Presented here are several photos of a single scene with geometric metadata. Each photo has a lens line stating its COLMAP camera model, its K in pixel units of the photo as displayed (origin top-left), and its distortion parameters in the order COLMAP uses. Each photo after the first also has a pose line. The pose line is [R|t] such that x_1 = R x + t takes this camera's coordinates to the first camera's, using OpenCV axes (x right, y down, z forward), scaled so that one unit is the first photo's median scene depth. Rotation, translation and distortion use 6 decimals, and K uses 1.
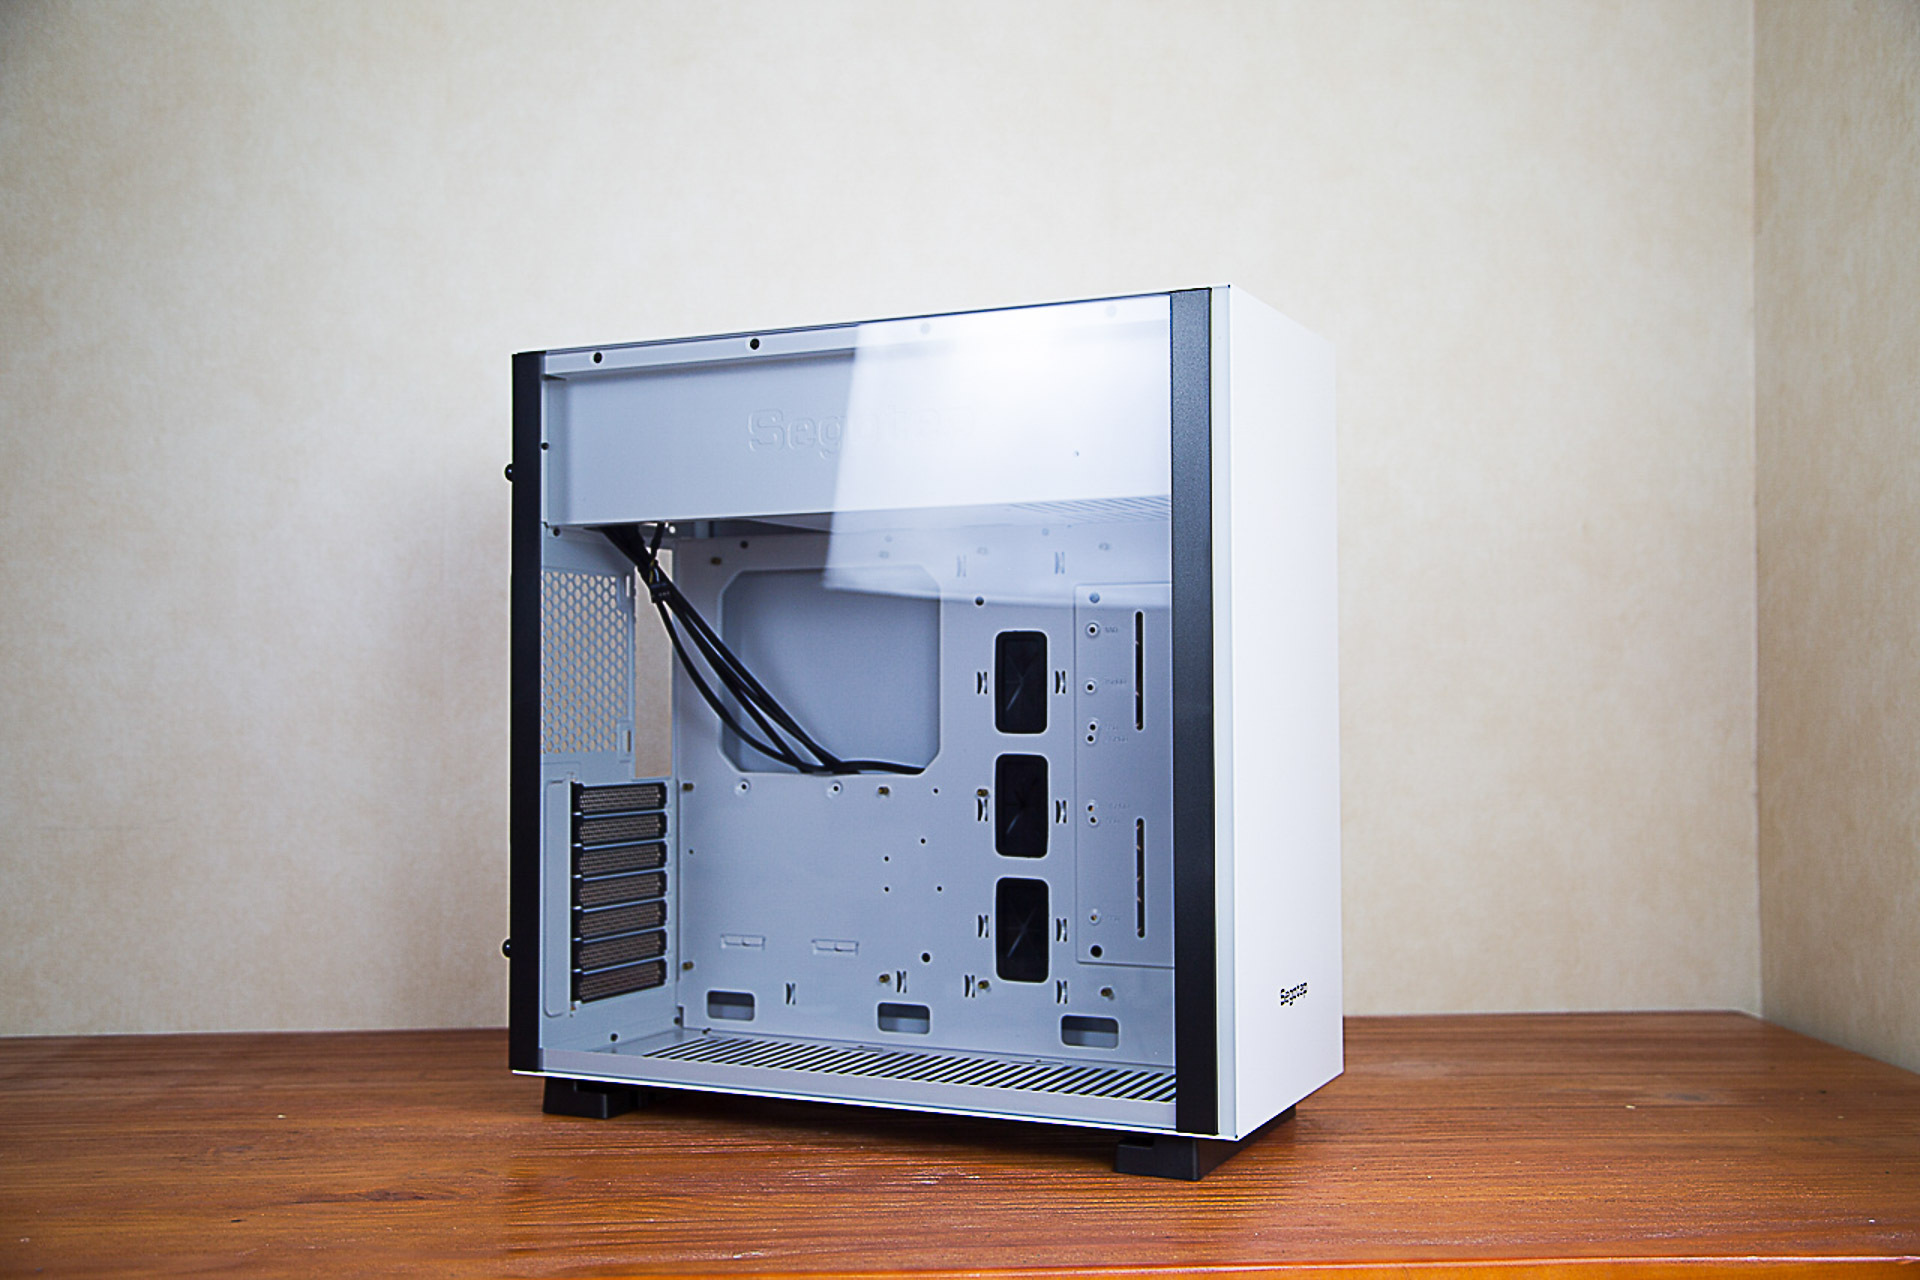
lens RADIAL K [[2104.7, 0, 954.3], [0, 2104.7, 643.6], [0, 0, 1]] dist [0.060712, 0.038009]
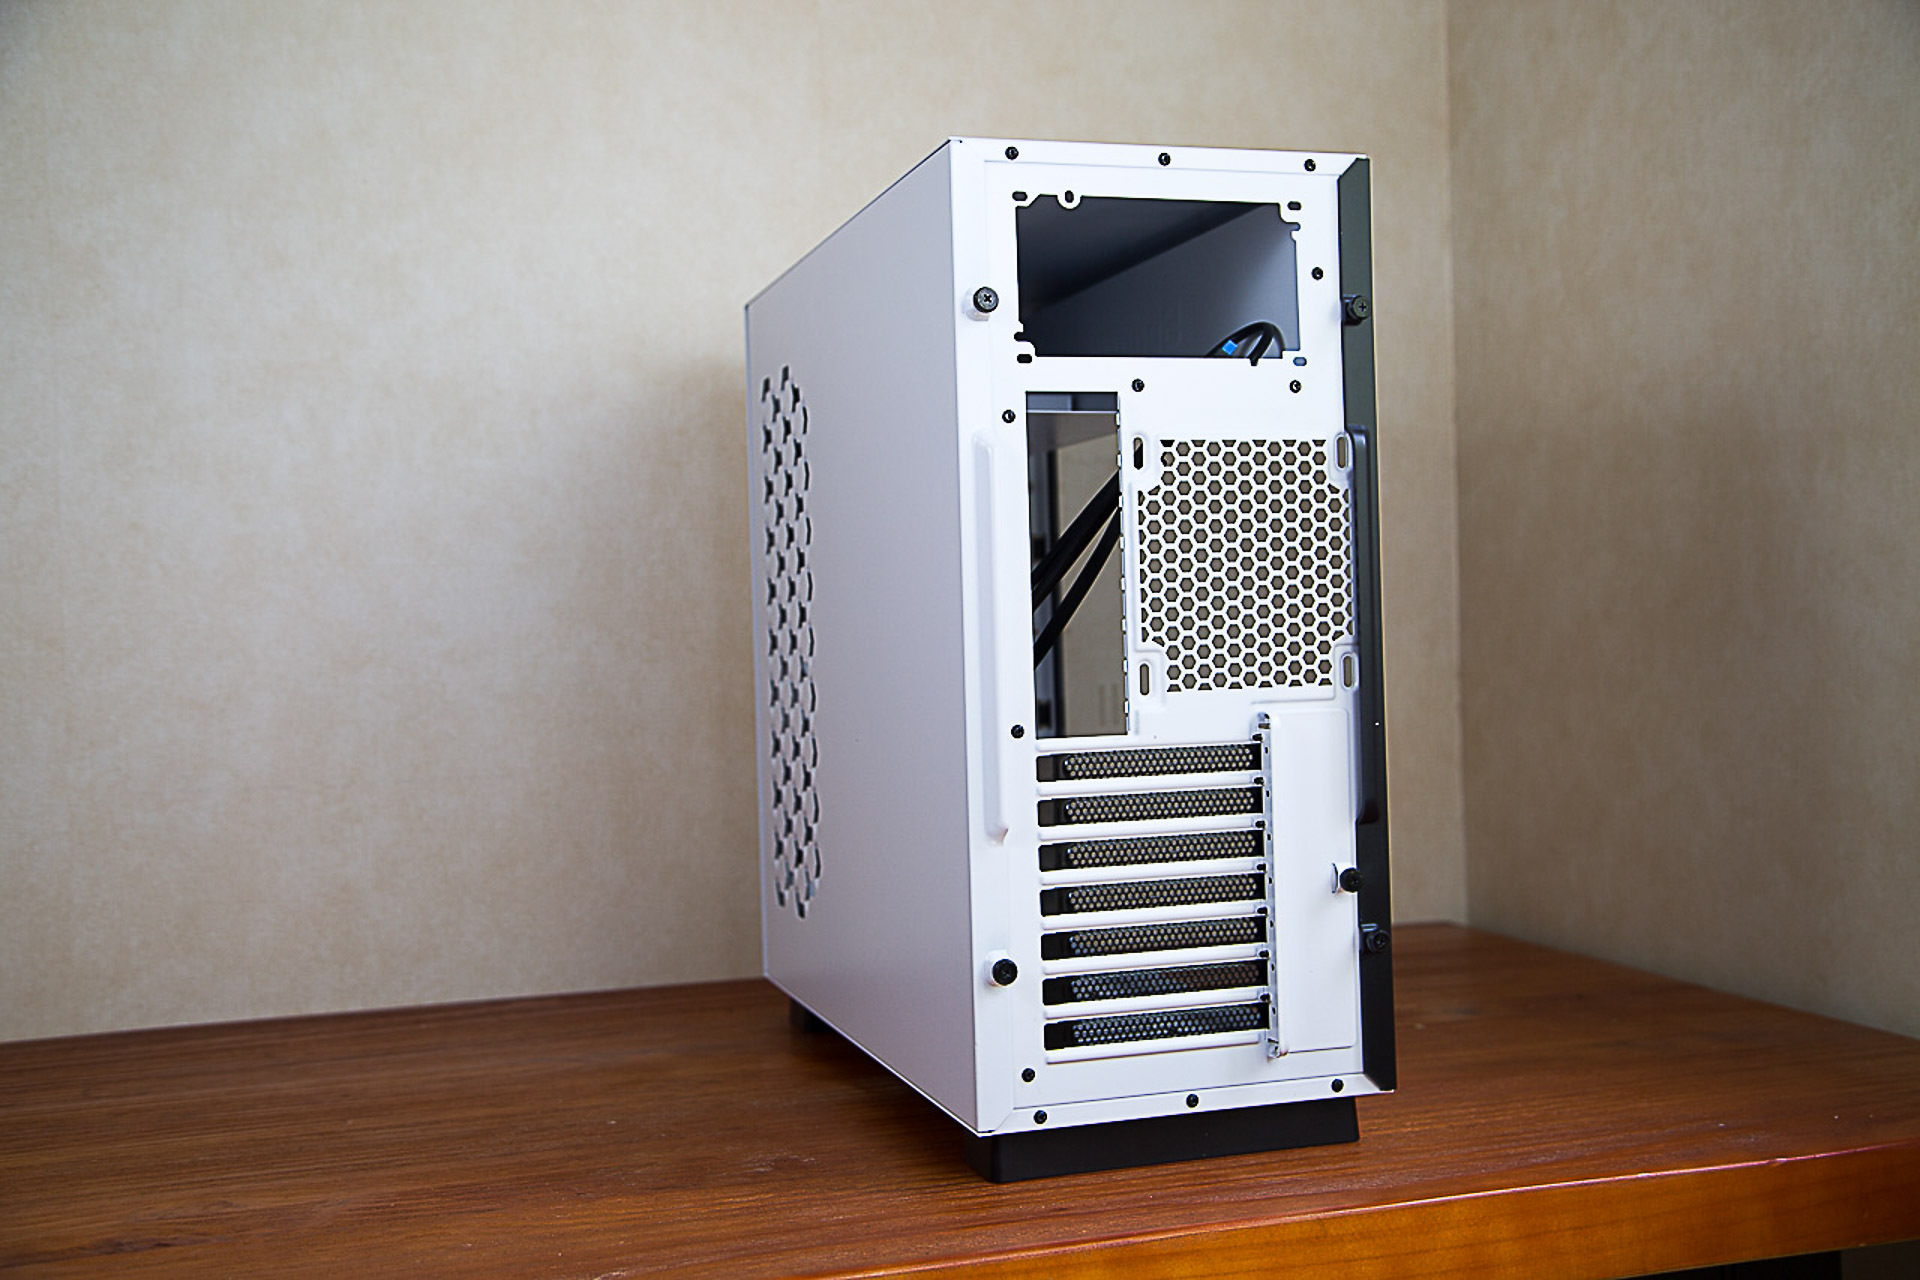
lens RADIAL K [[2104.7, 0, 954.3], [0, 2104.7, 643.6], [0, 0, 1]] dist [0.060712, 0.038009]
pose [[0.970790, -0.028727, 0.238204, -0.098537], [0.021280, 0.999203, 0.033775, 0.002157], [-0.238984, -0.027719, 0.970628, 0.080929]]
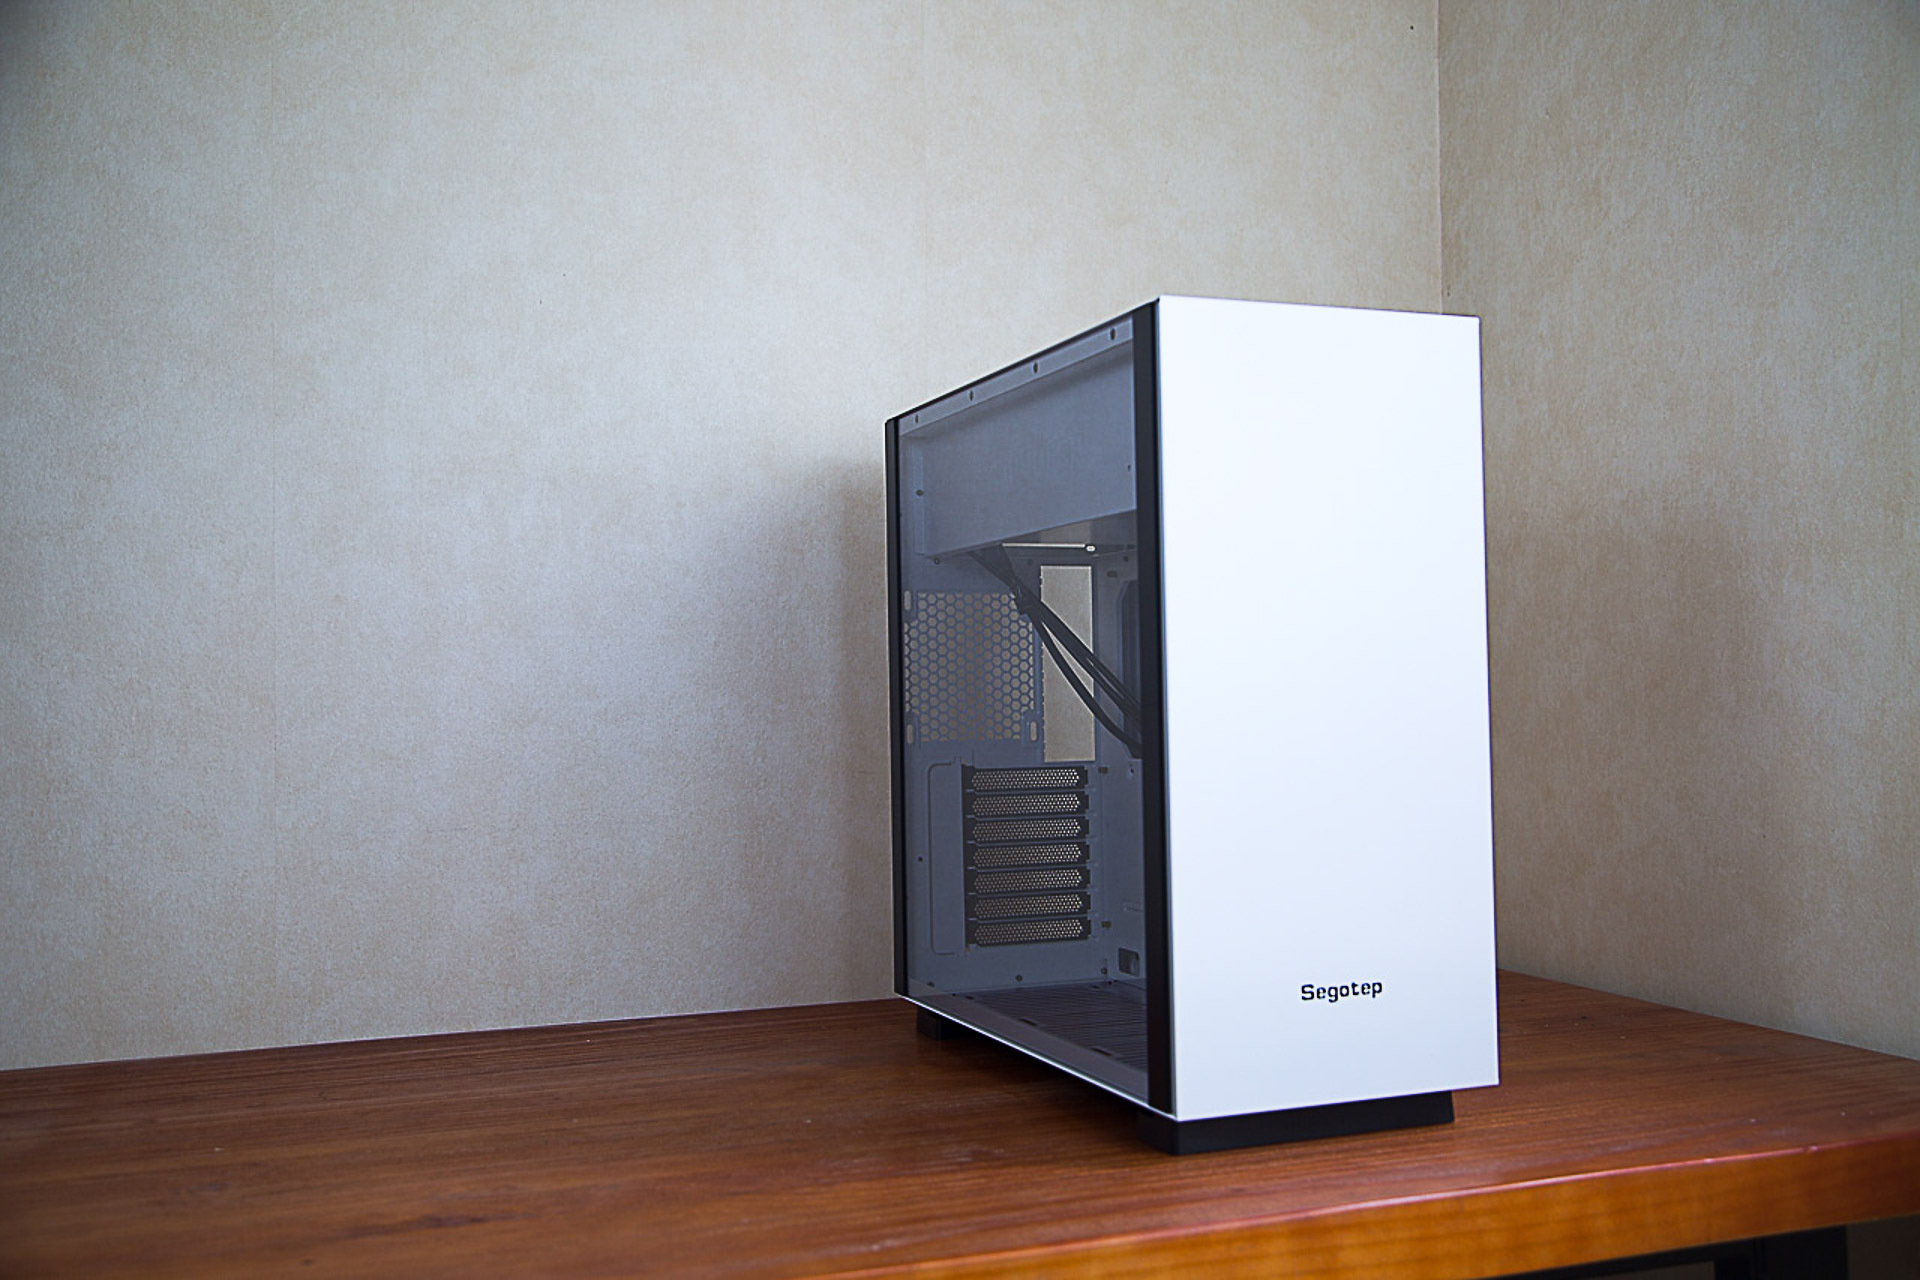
lens RADIAL K [[1921.8, 0, 960.9], [0, 1921.8, 648.0], [0, 0, 1]] dist [0.008680, 0.099459]
pose [[0.953178, -0.006794, 0.302334, -0.210505], [0.006007, 0.999976, 0.003532, -0.002004], [-0.302350, -0.001551, 0.953196, 0.062531]]
